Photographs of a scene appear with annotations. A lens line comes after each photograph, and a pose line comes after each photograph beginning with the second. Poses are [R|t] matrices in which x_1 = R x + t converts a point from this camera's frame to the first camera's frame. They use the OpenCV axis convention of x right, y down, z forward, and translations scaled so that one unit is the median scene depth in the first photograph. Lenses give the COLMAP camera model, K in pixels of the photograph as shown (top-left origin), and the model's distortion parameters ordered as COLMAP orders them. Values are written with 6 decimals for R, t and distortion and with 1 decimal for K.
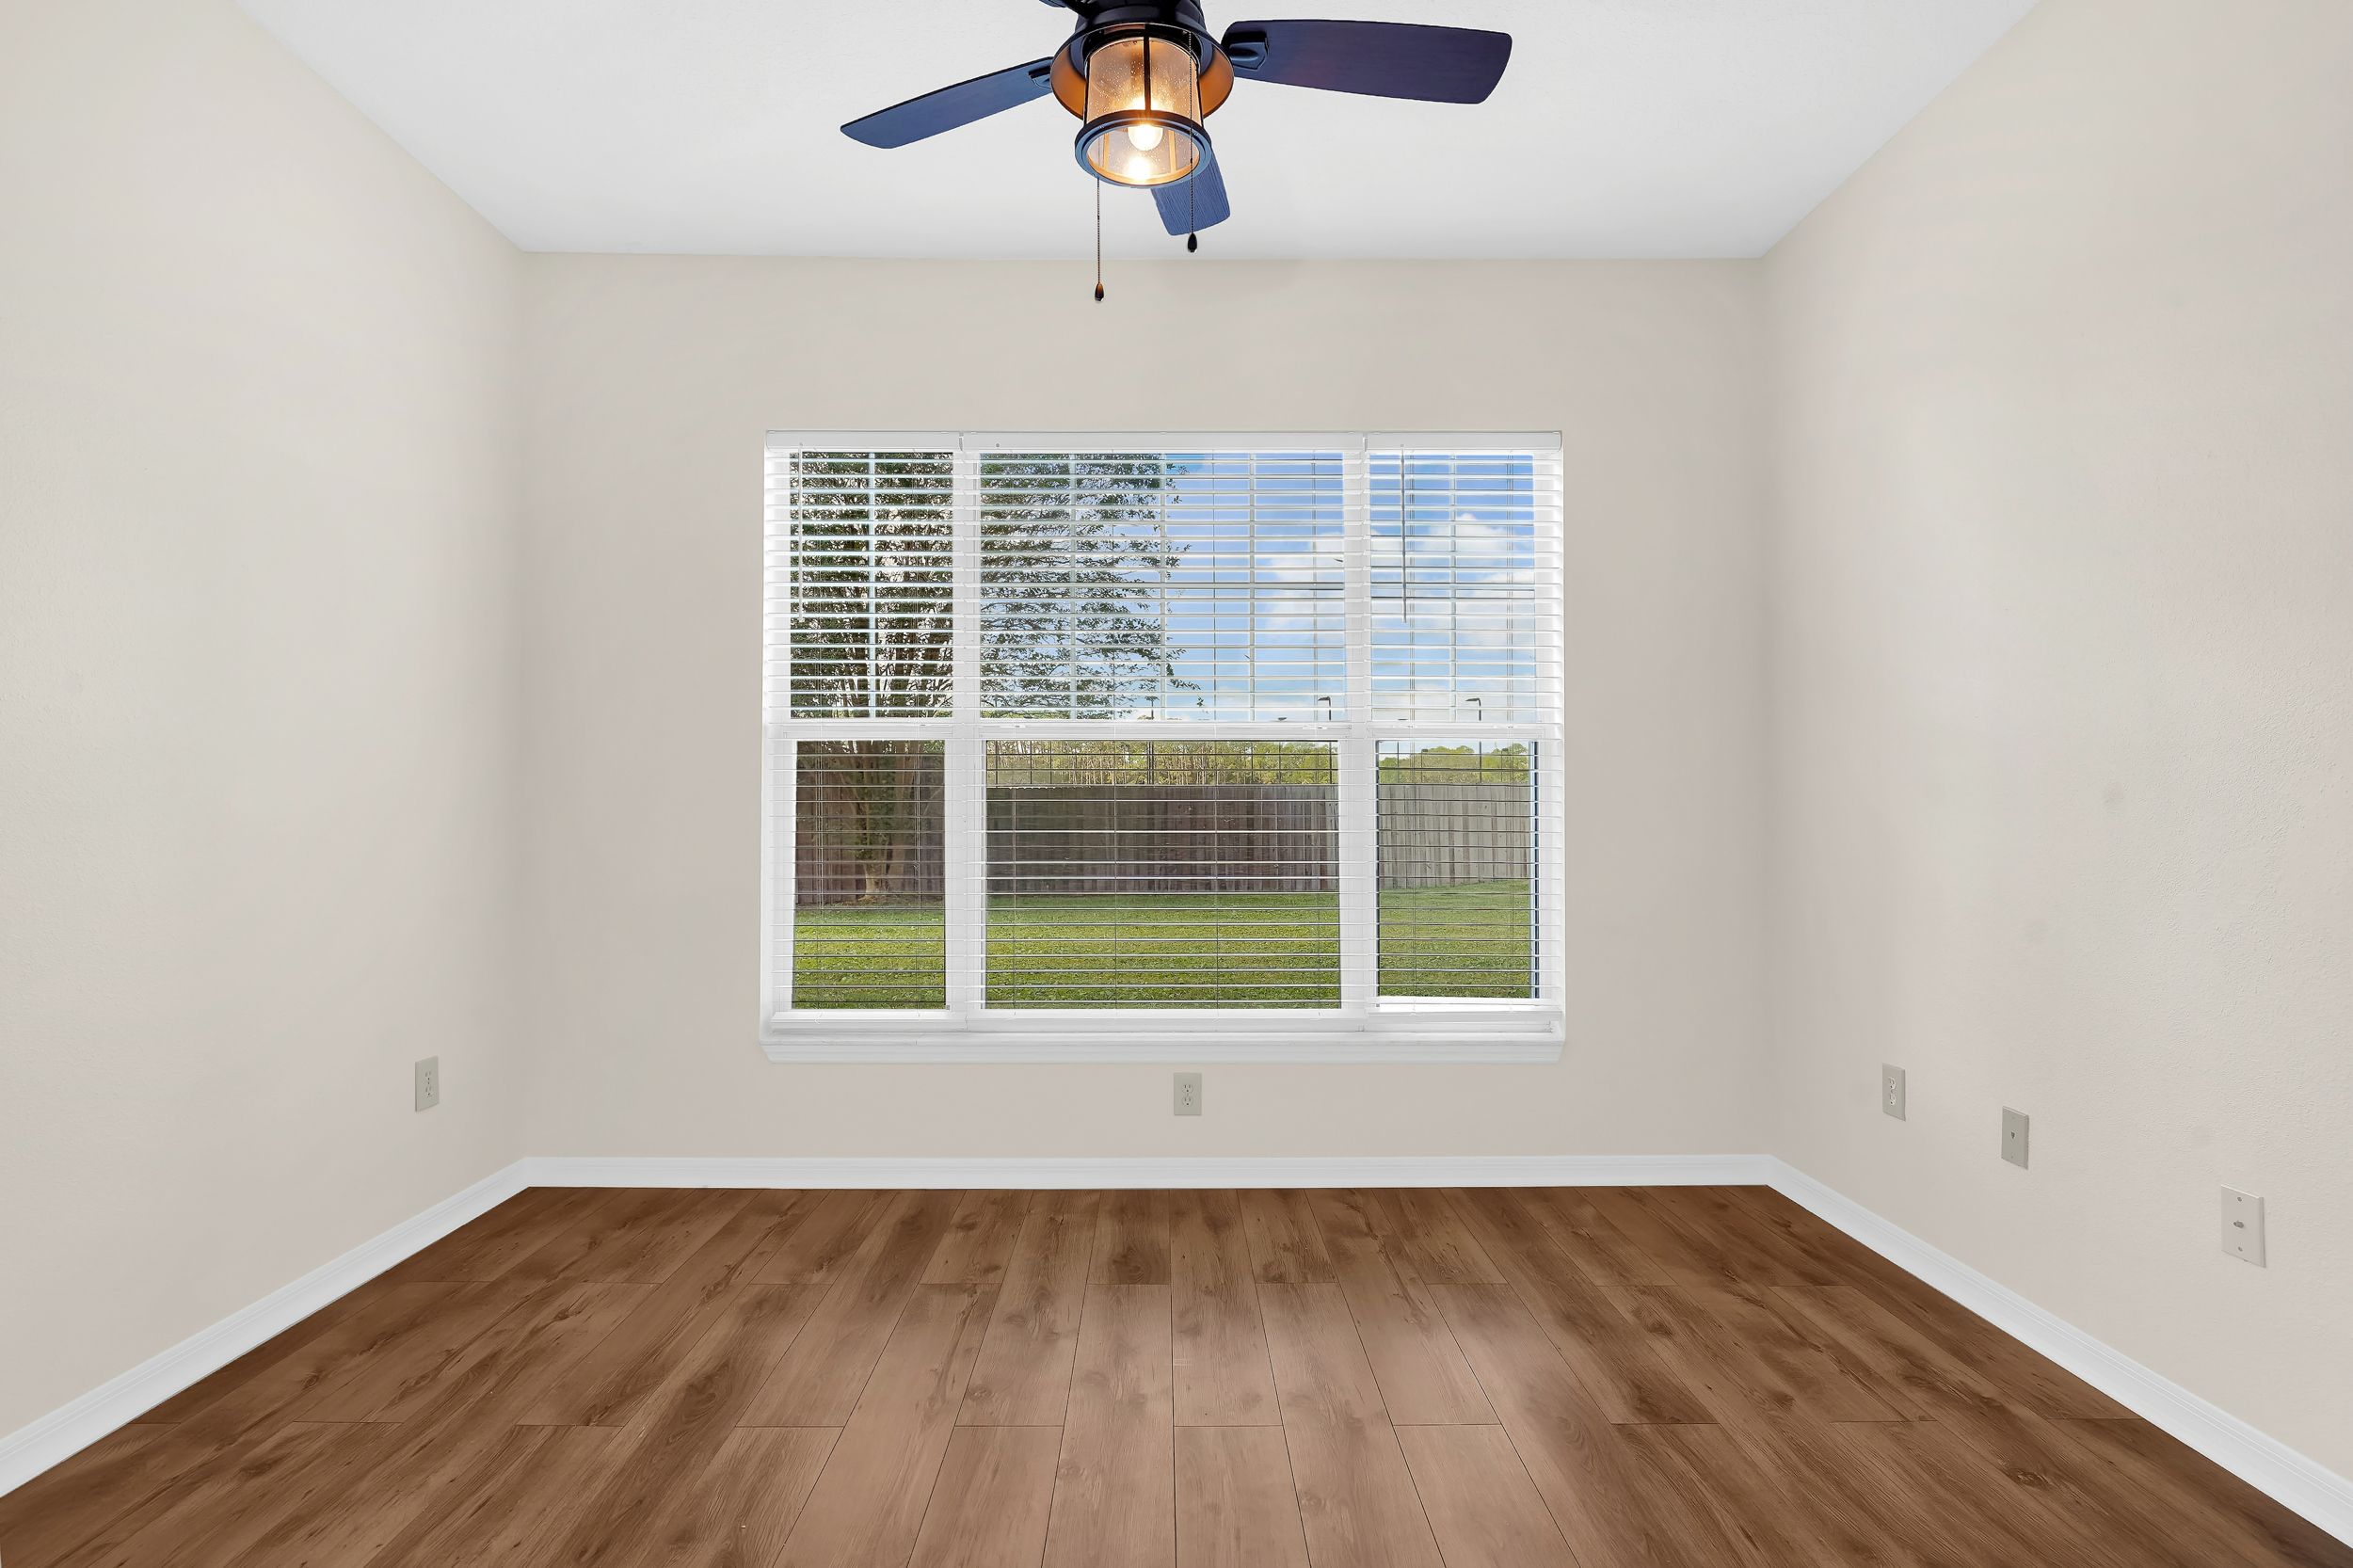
lens RADIAL K [[1125.3, 0, 1171.3], [0, 1125.3, 792.2], [0, 0, 1]] dist [-0.008496, 0.005714]
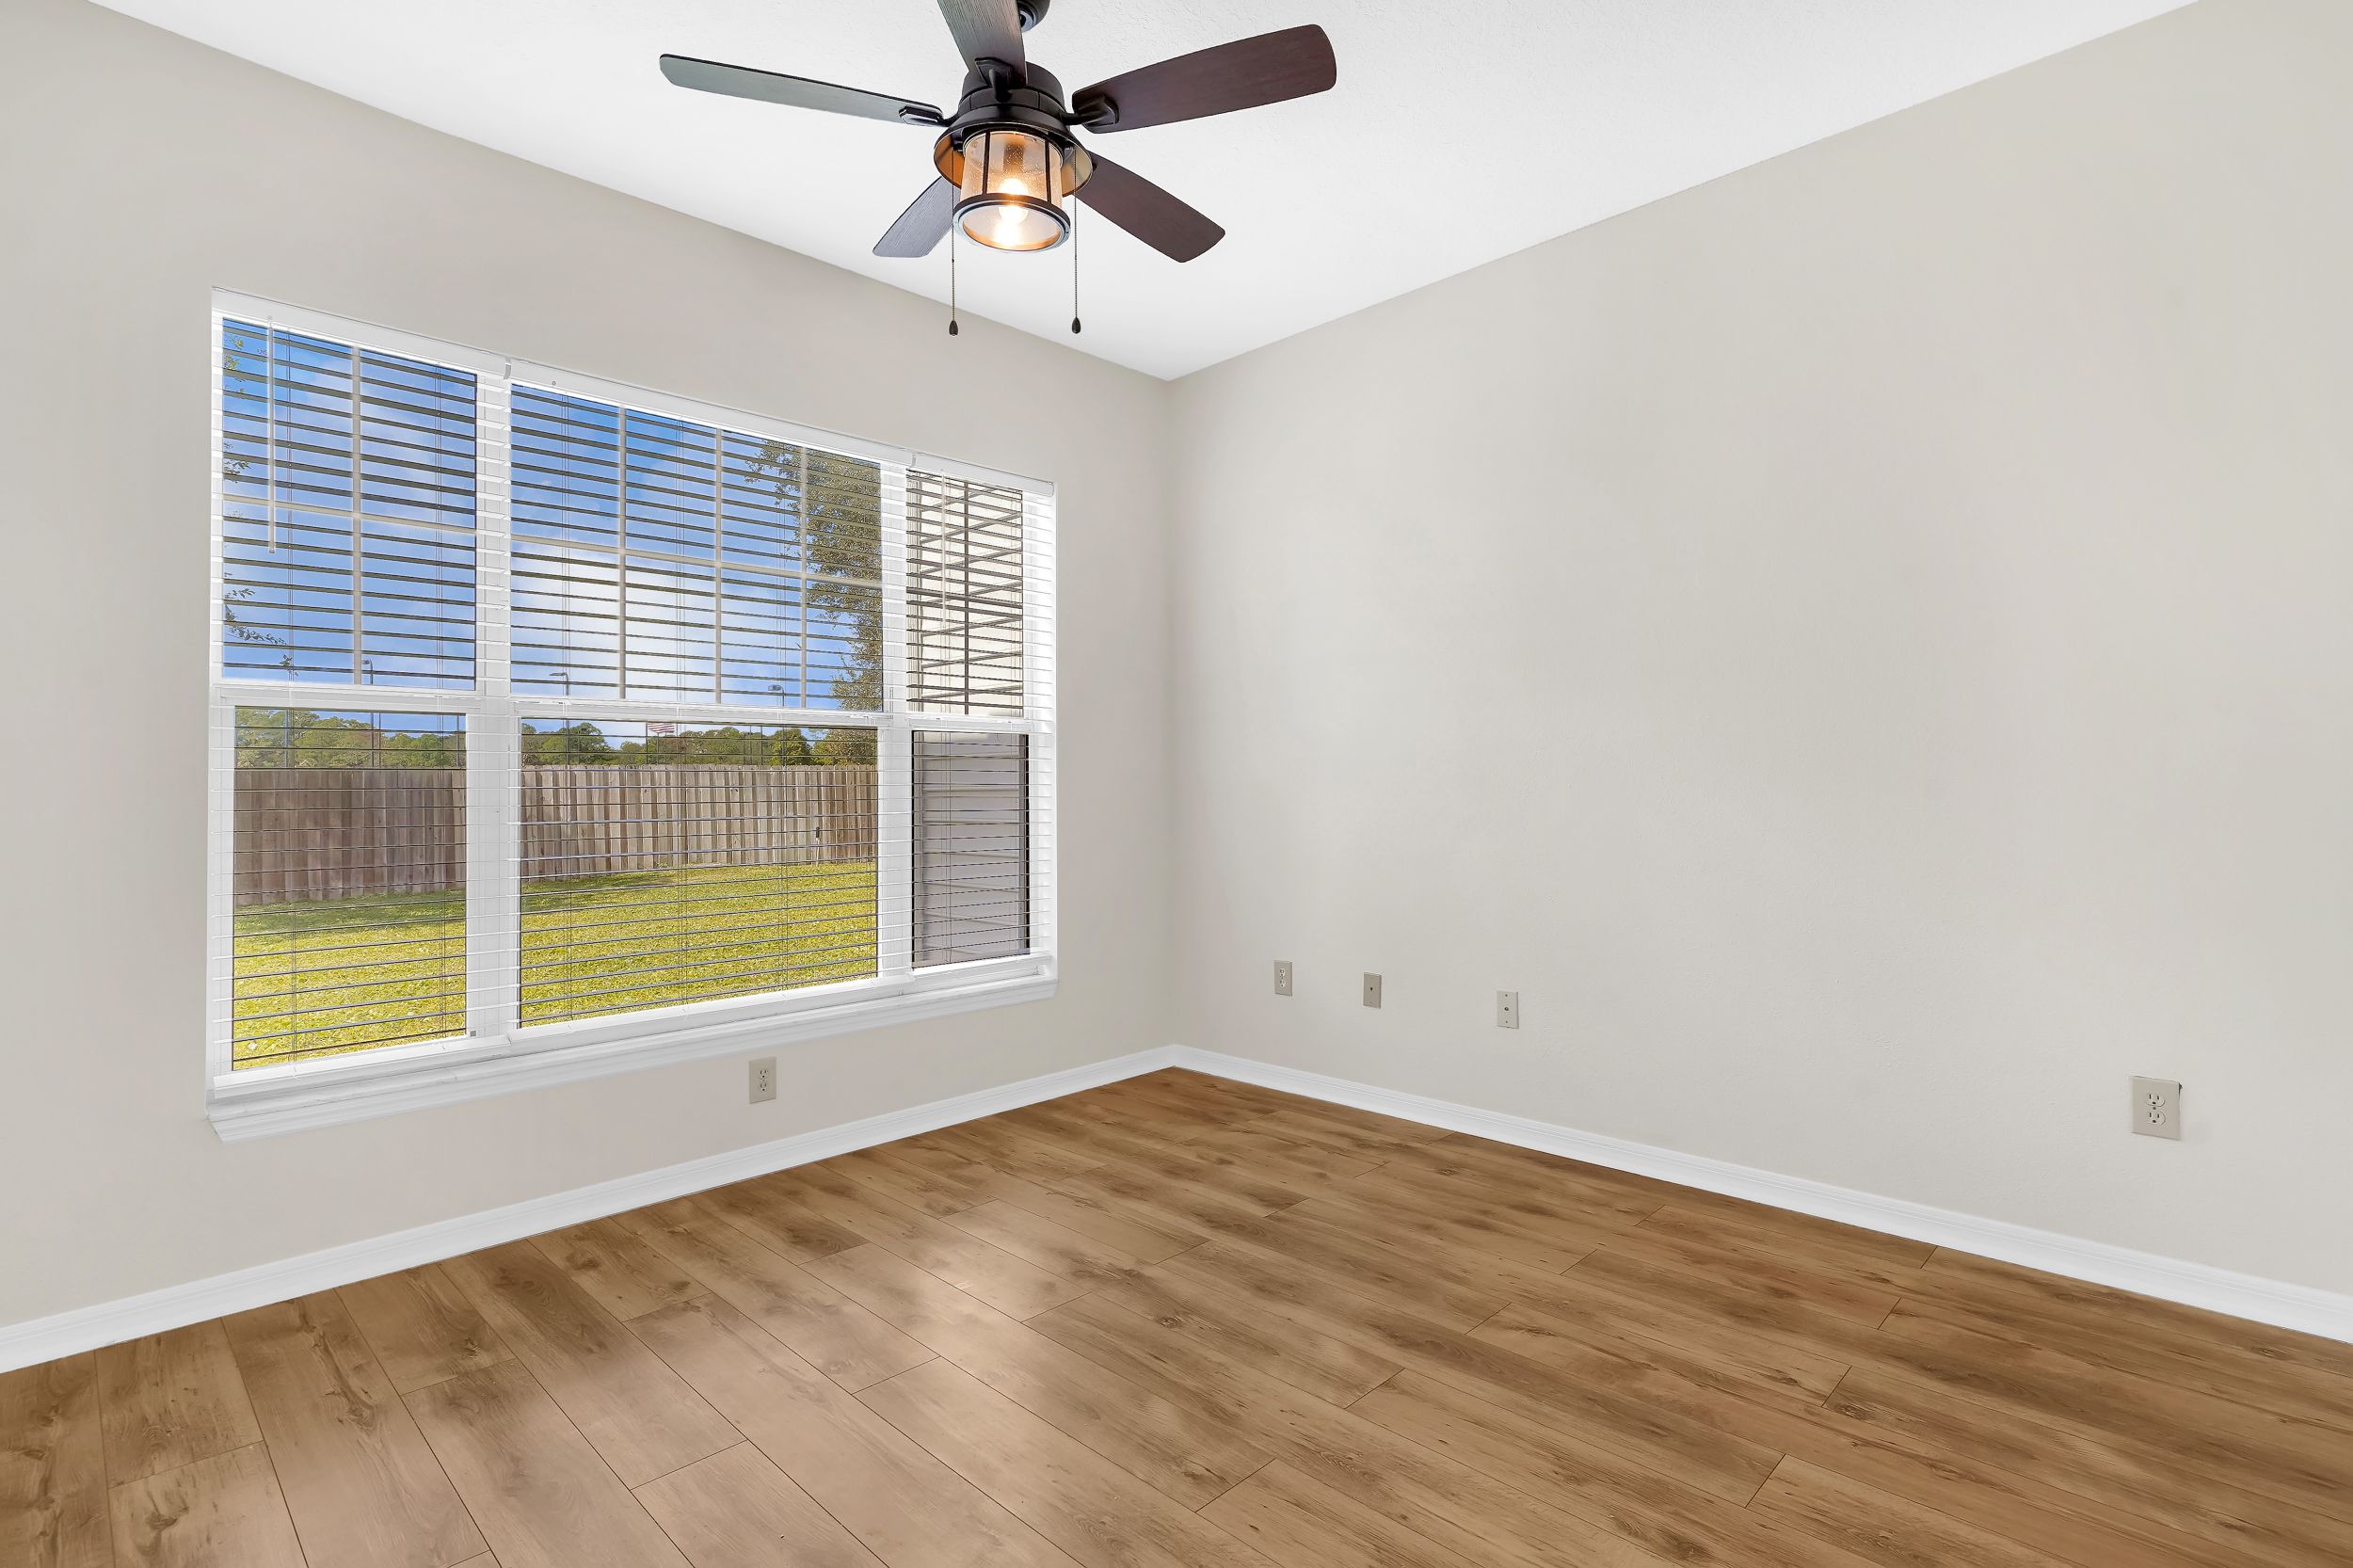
lens RADIAL K [[1125.3, 0, 1190.3], [0, 1125.3, 774.9], [0, 0, 1]] dist [-0.008496, 0.005714]
pose [[0.705454, -0.001100, 0.708754, -0.502744], [-0.003037, 0.999985, 0.004574, -0.009111], [-0.708749, -0.005379, 0.705440, 0.035693]]
